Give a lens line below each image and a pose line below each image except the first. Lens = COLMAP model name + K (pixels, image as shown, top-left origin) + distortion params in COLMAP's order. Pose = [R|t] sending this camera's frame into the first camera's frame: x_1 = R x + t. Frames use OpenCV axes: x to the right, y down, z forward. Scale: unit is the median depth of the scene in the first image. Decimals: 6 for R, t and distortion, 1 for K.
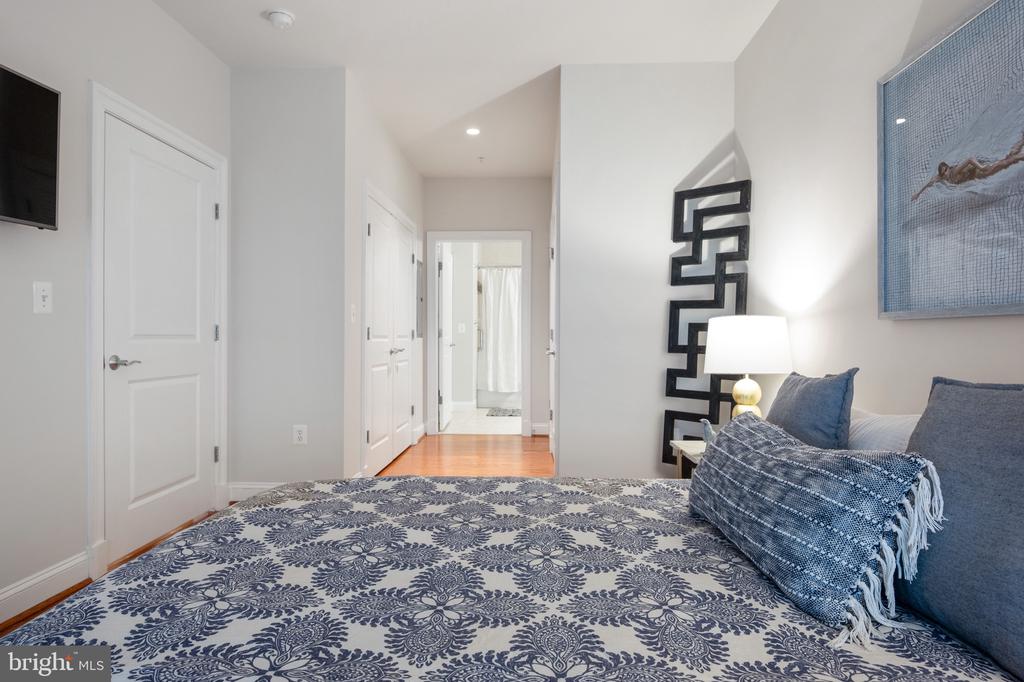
lens RADIAL K [[587.5, 0, 512.1], [0, 587.5, 339.3], [0, 0, 1]] dist [0.000193, 0.000003]
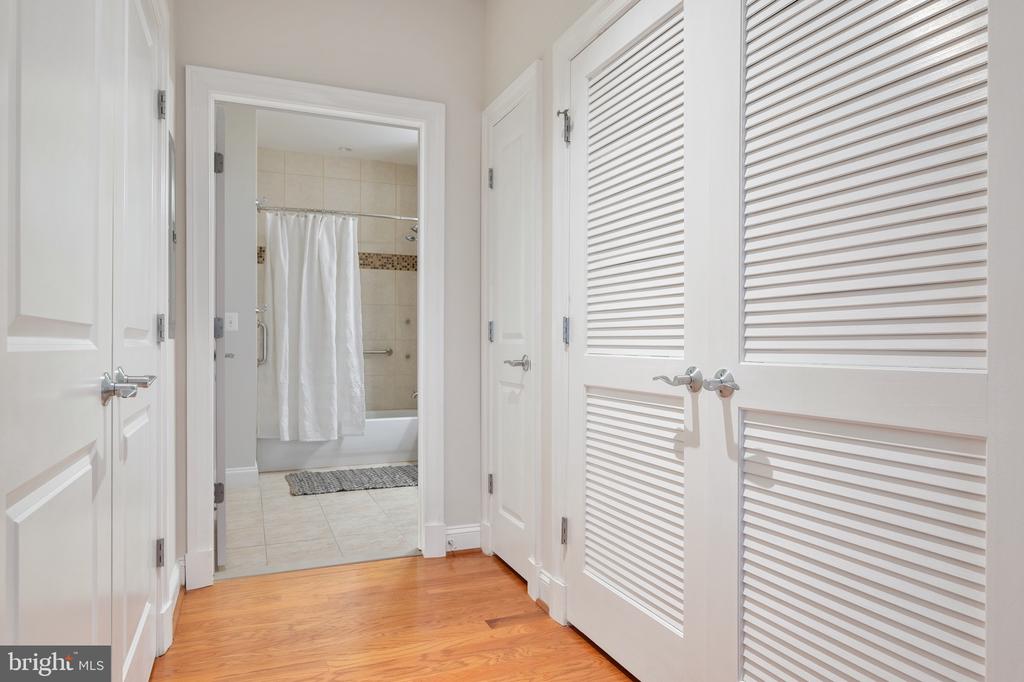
lens RADIAL K [[625.2, 0, 510.5], [0, 625.2, 344.1], [0, 0, 1]] dist [-0.000821, 0.002375]
pose [[0.904162, 0.000214, 0.427189, -0.095269], [0.000274, 0.999999, -0.001082, 0.001075], [-0.427189, 0.001095, 0.904162, 0.399149]]
